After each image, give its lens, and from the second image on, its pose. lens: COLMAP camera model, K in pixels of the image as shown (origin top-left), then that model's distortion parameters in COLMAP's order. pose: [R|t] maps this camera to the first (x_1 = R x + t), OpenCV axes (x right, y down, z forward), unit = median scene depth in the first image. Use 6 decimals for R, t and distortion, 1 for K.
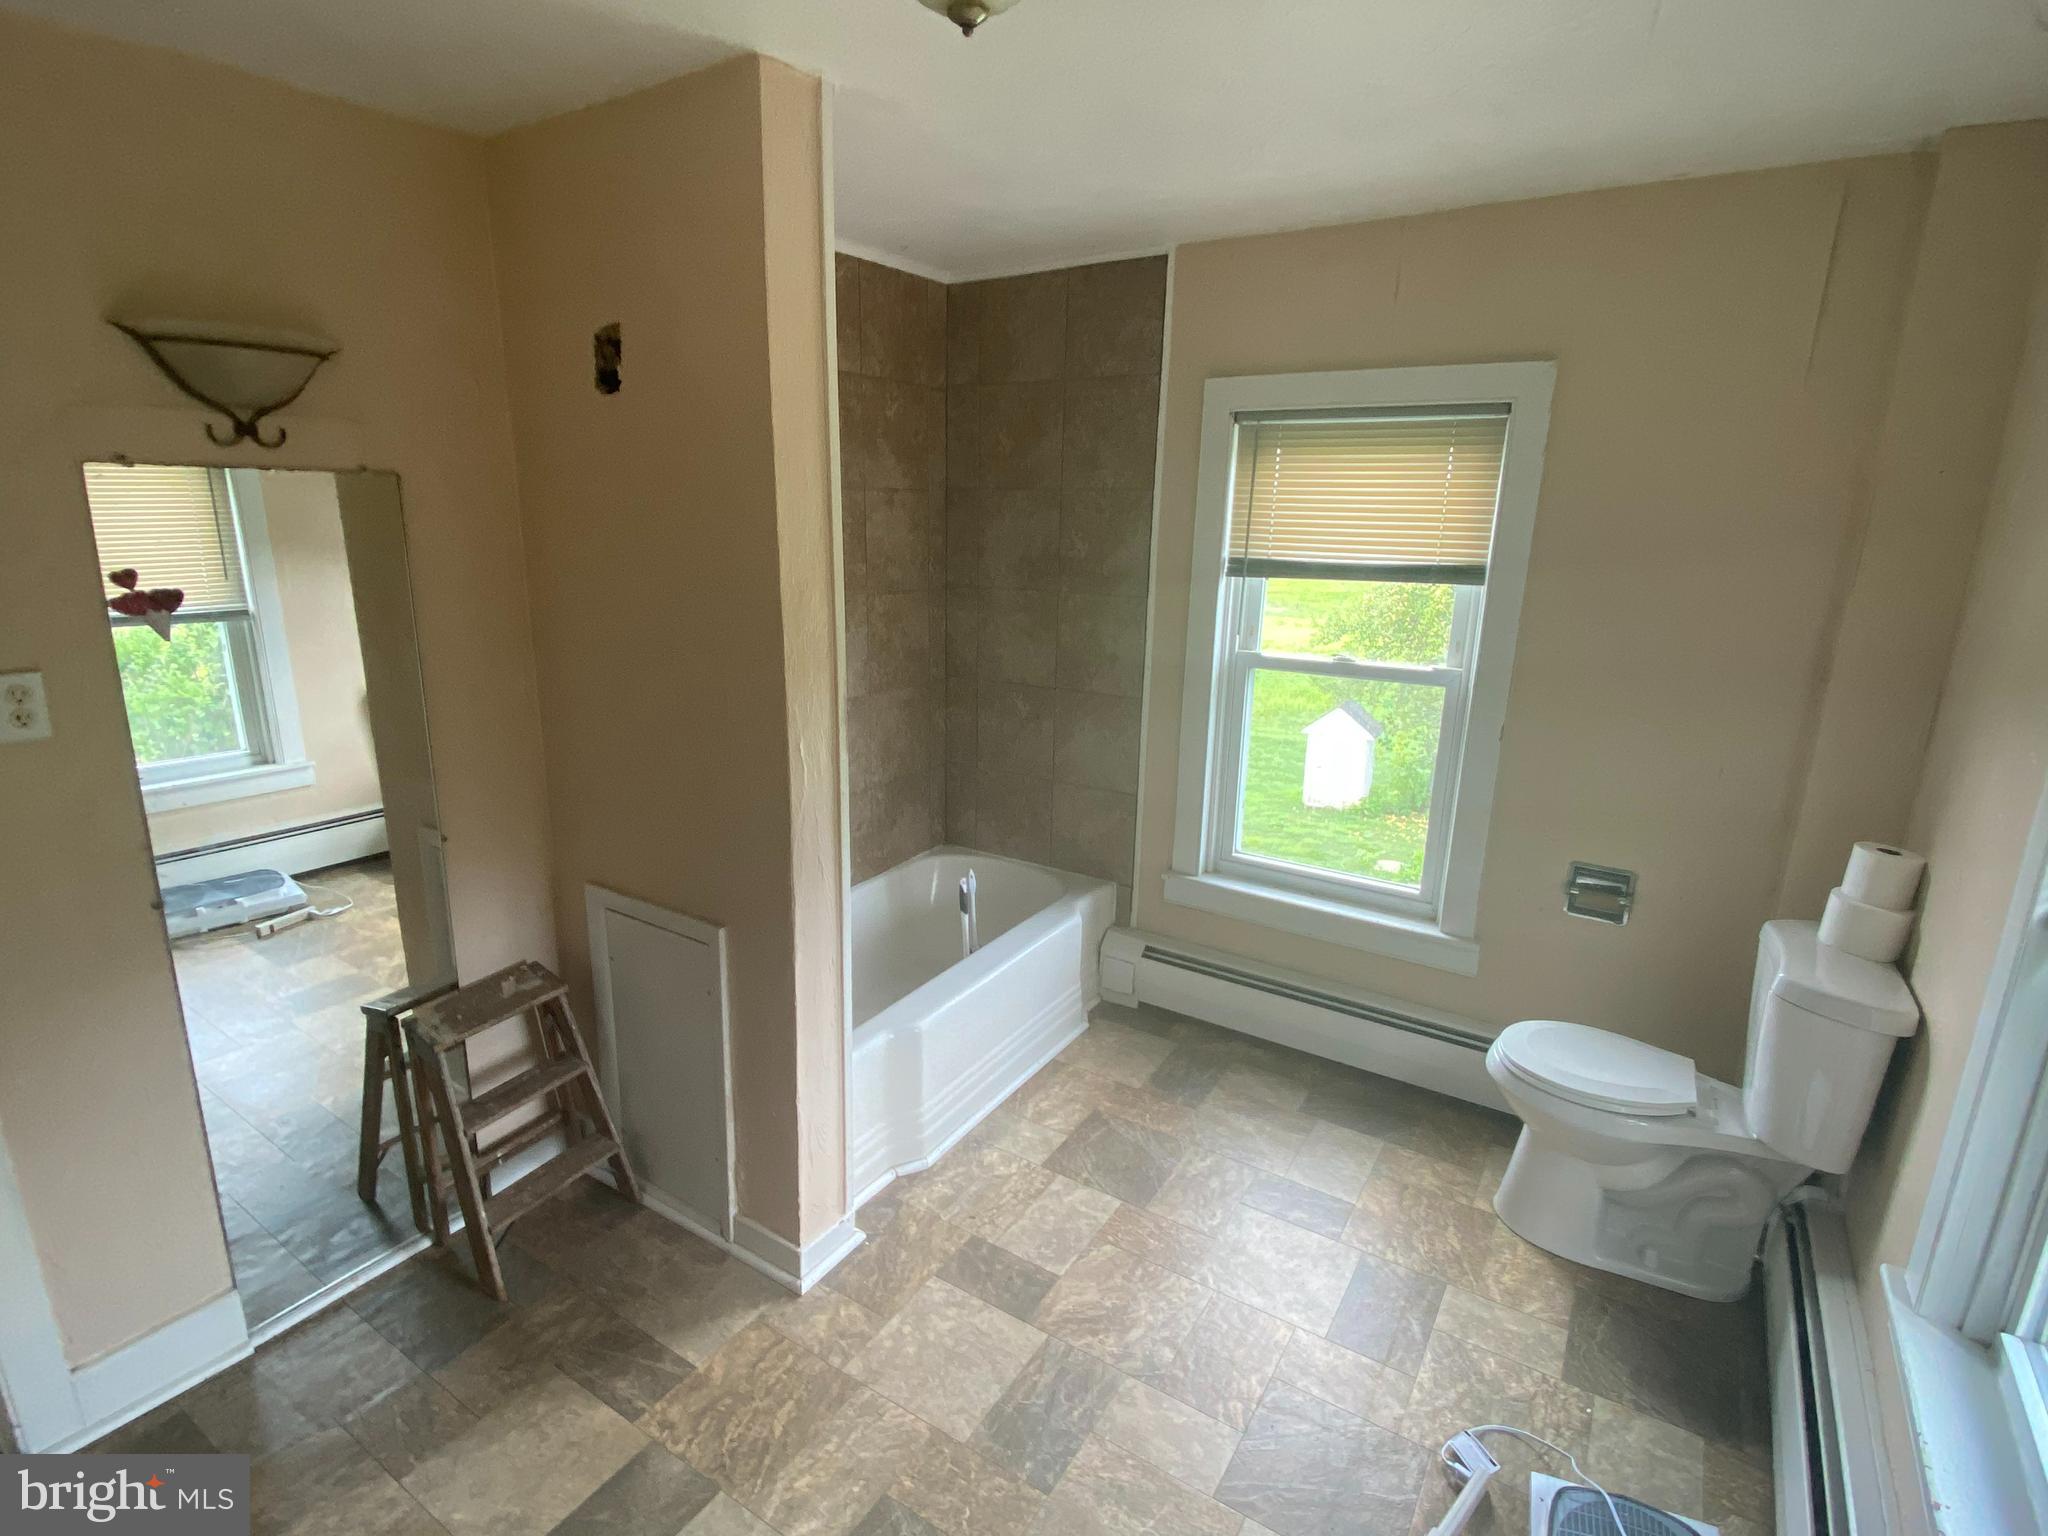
lens RADIAL K [[1019.6, 0, 1021.8], [0, 1019.6, 761.7], [0, 0, 1]] dist [-0.002828, -0.000167]
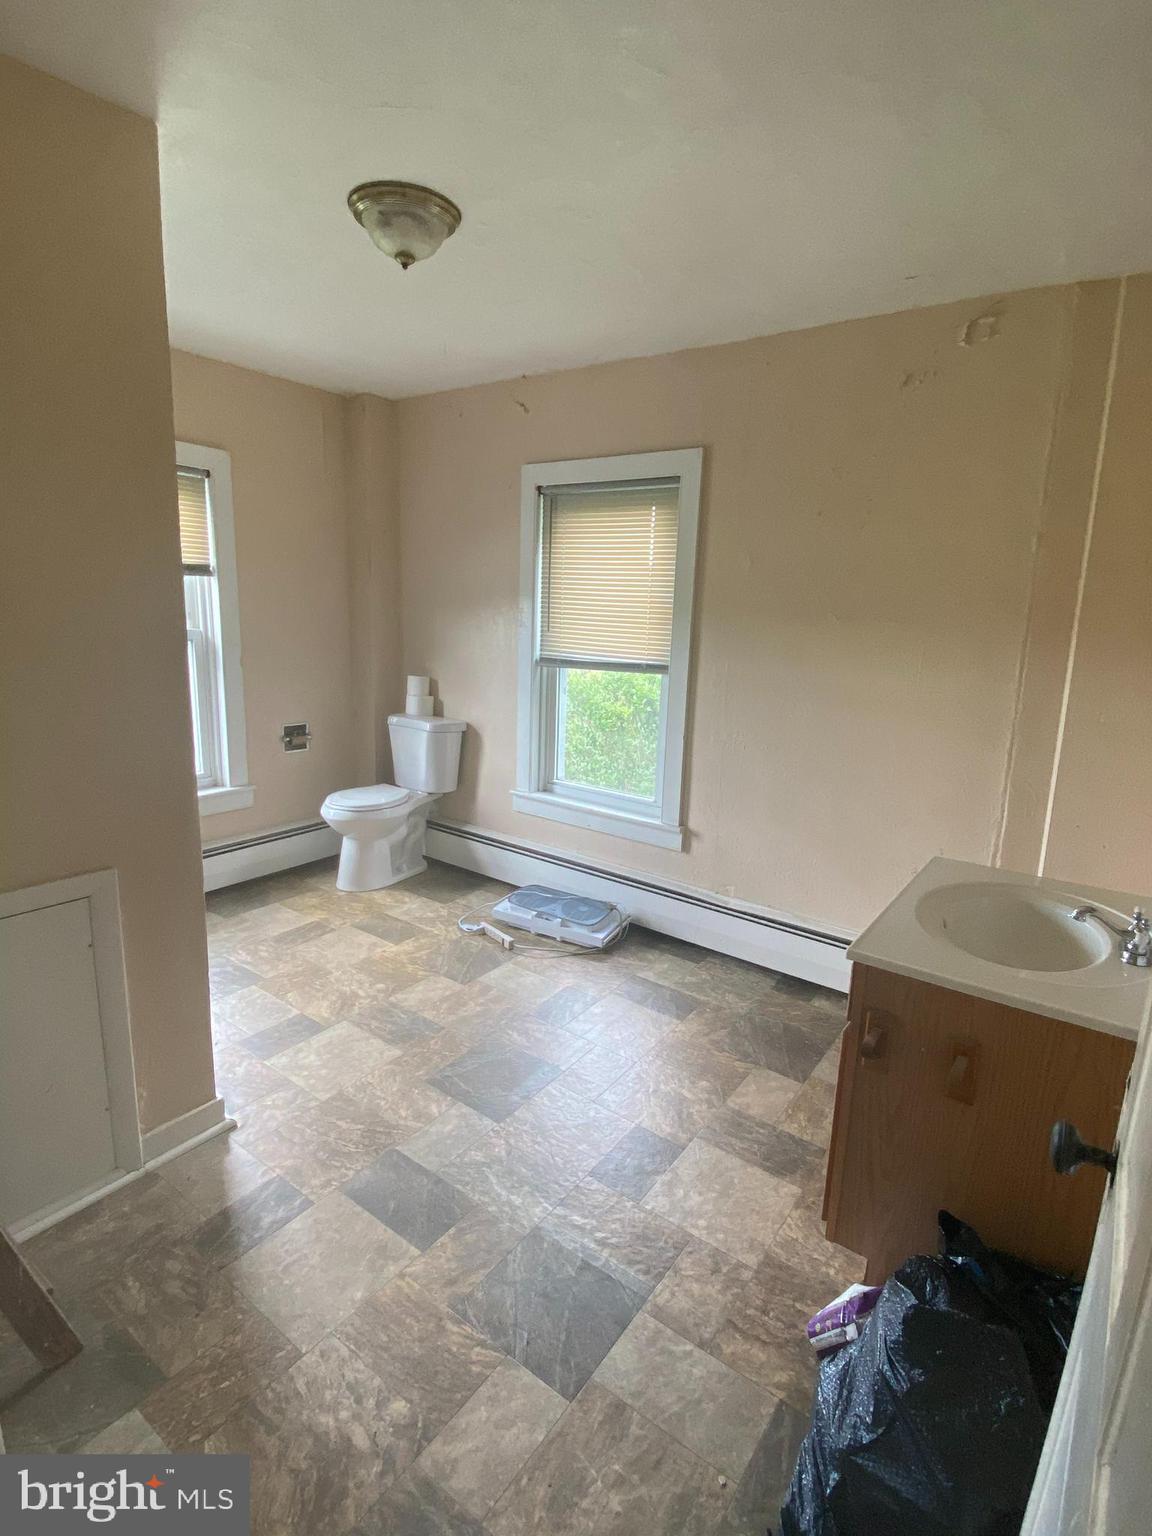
lens RADIAL K [[764.7, 0, 573.2], [0, 764.7, 765.0], [0, 0, 1]] dist [-0.002828, -0.000167]
pose [[0.063407, -0.220037, 0.973429, -1.038741], [0.213492, 0.955802, 0.202146, -0.002016], [-0.974885, 0.195002, 0.107581, 0.416969]]
